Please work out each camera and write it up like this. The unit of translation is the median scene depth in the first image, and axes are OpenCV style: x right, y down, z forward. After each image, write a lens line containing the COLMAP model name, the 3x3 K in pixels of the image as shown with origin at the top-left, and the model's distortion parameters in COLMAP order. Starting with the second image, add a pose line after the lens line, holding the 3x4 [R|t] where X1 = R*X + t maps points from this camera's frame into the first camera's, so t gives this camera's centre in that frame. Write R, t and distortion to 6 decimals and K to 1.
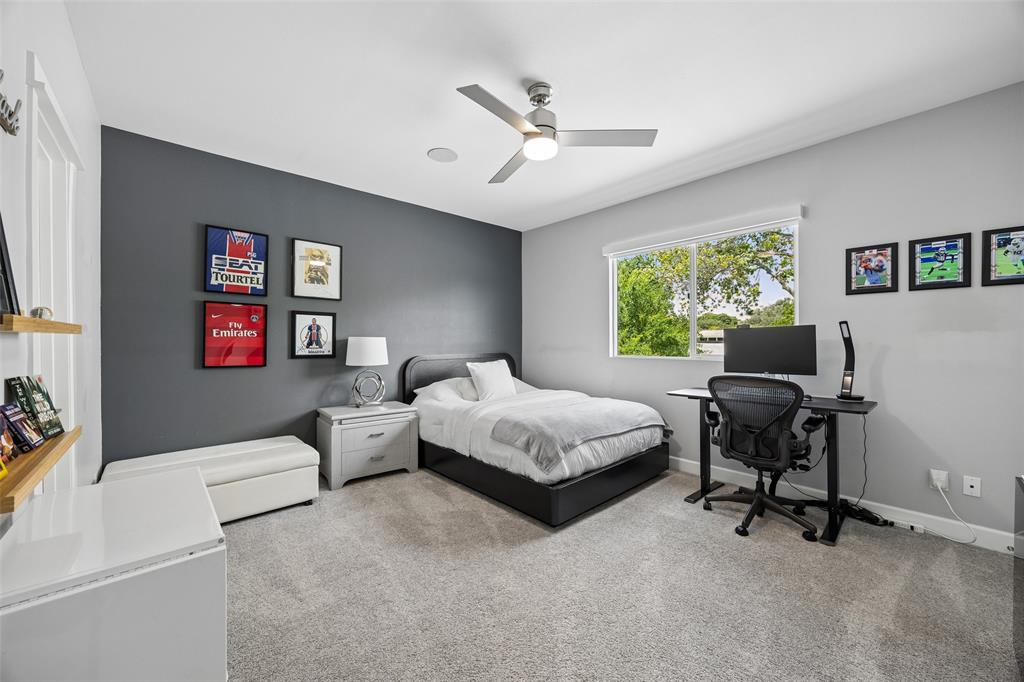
lens RADIAL K [[393.5, 0, 513.2], [0, 393.5, 341.9], [0, 0, 1]] dist [0.000791, -0.001434]
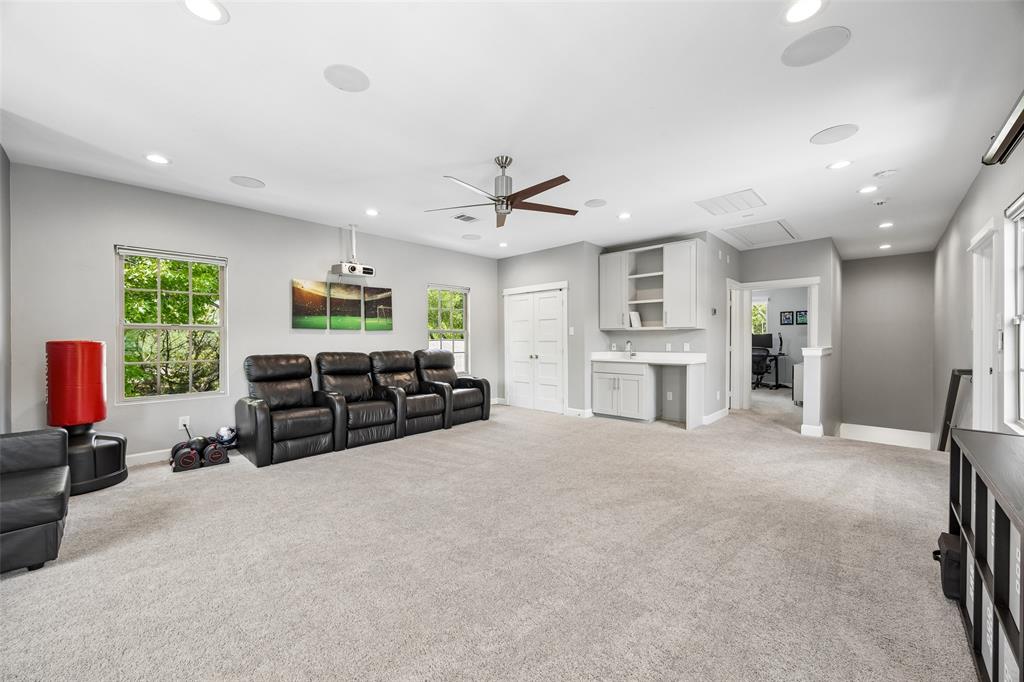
lens RADIAL K [[393.5, 0, 515.9], [0, 393.5, 343.0], [0, 0, 1]] dist [0.000791, -0.001434]
pose [[0.995849, -0.003001, 0.090976, -1.934592], [0.002510, 0.999982, 0.005509, 0.016091], [-0.090991, -0.005258, 0.995838, -2.421308]]
